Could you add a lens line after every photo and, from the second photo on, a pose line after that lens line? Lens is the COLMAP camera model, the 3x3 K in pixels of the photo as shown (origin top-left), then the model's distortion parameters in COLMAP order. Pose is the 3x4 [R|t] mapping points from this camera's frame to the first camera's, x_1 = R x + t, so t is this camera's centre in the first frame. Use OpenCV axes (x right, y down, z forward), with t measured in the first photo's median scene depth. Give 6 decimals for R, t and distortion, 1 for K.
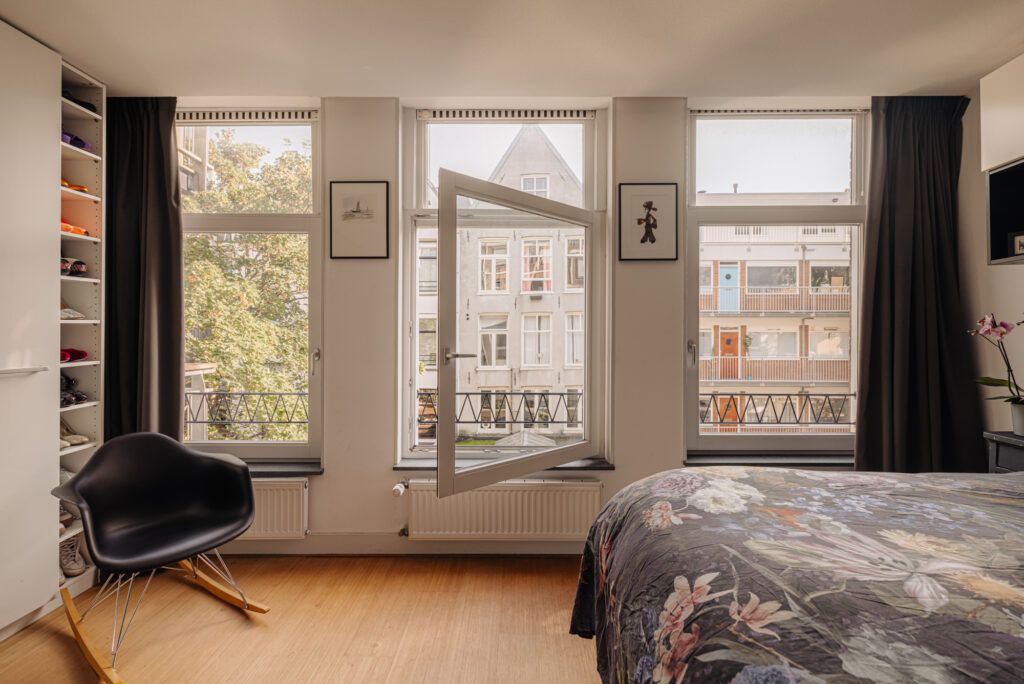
lens RADIAL K [[475.2, 0, 512.3], [0, 475.2, 335.9], [0, 0, 1]] dist [0.006222, -0.002602]
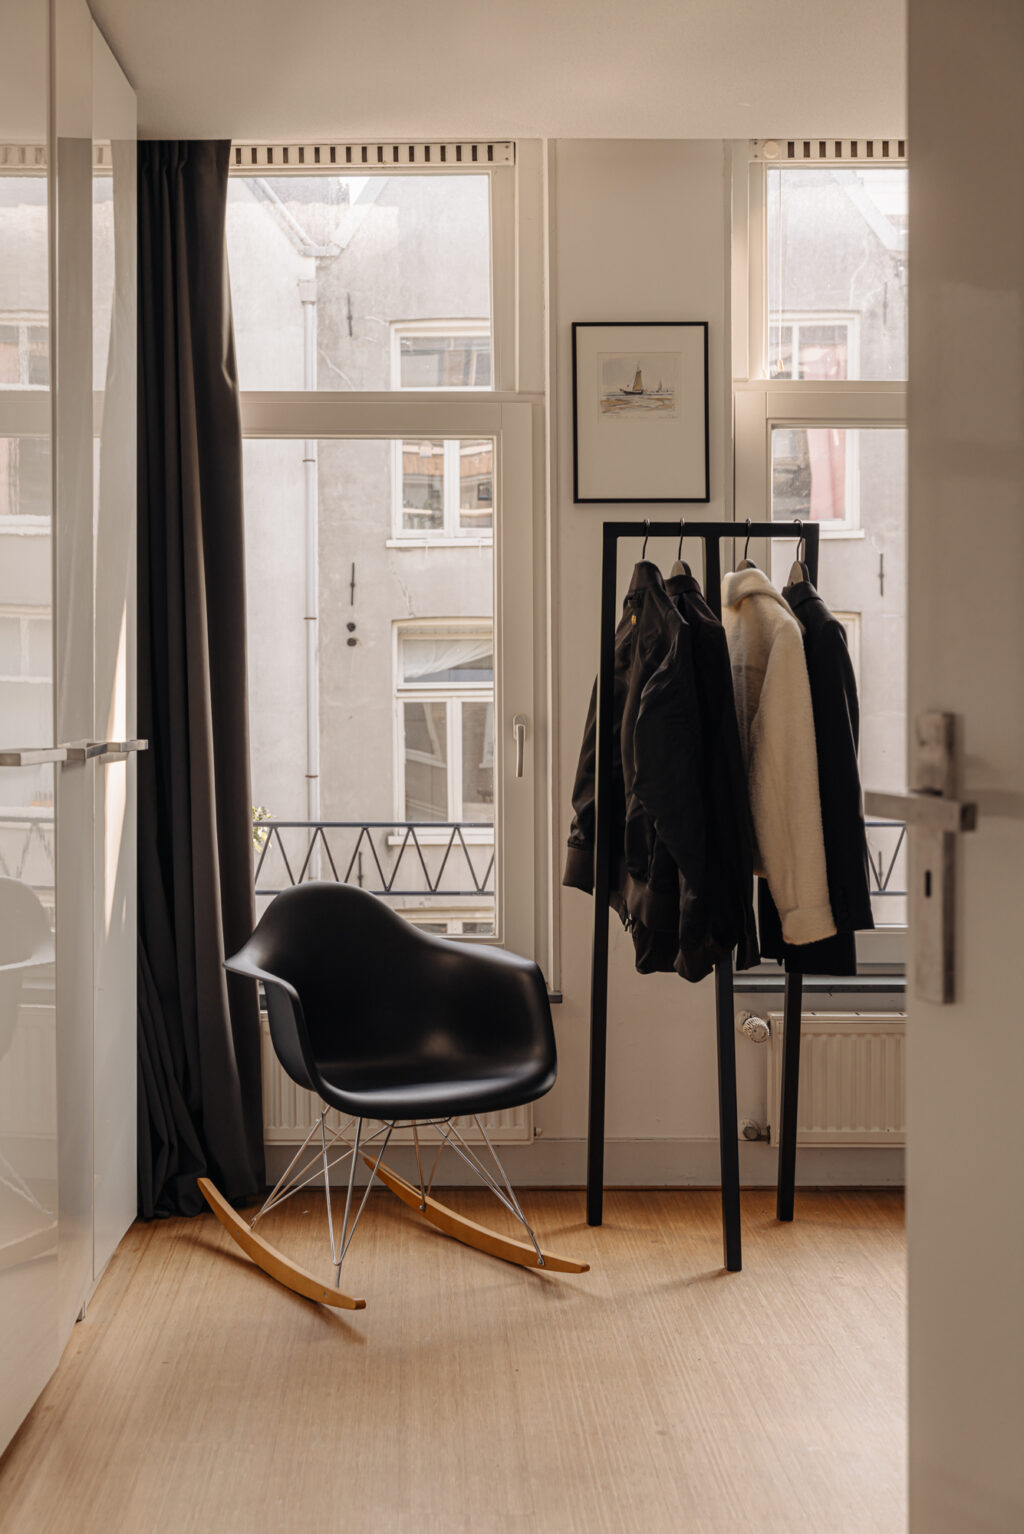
lens RADIAL K [[2164.9, 0, 390.8], [0, 2164.9, 749.6], [0, 0, 1]] dist [0.015160, 0.000000]
pose [[0.999840, -0.004797, 0.017247, -0.567355], [0.004557, 0.999892, 0.013965, 0.030607], [-0.017312, -0.013884, 0.999754, -0.926569]]
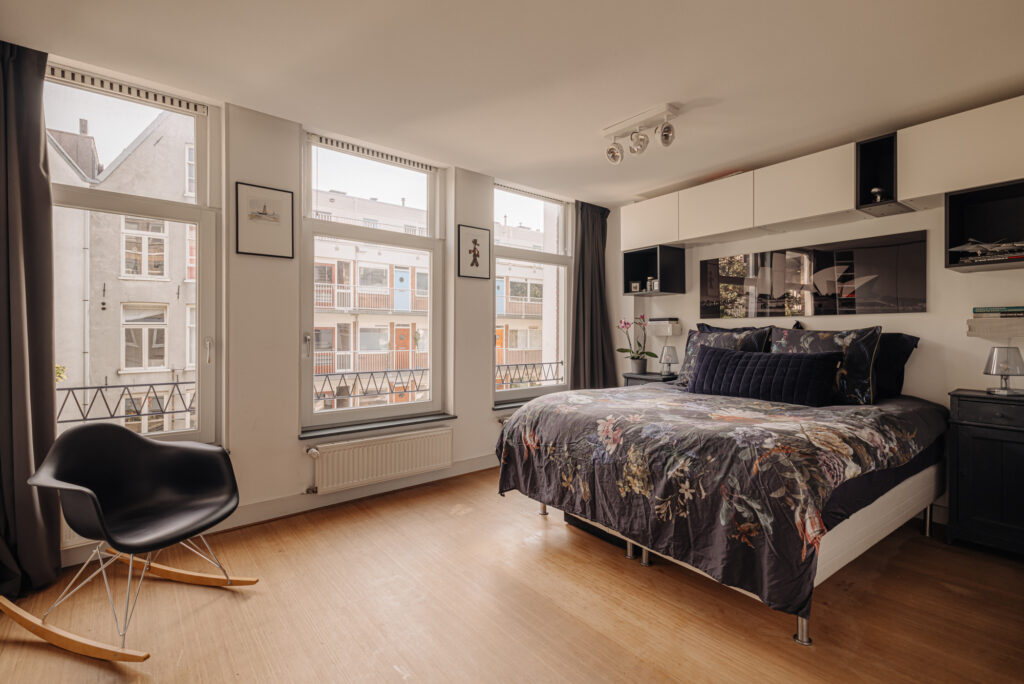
lens RADIAL K [[475.2, 0, 515.2], [0, 475.2, 330.9], [0, 0, 1]] dist [0.006222, -0.002602]
pose [[0.754041, 0.005194, 0.656807, -0.597942], [-0.002586, 0.999984, -0.004939, 0.016796], [-0.656822, 0.002025, 0.754043, -0.223032]]
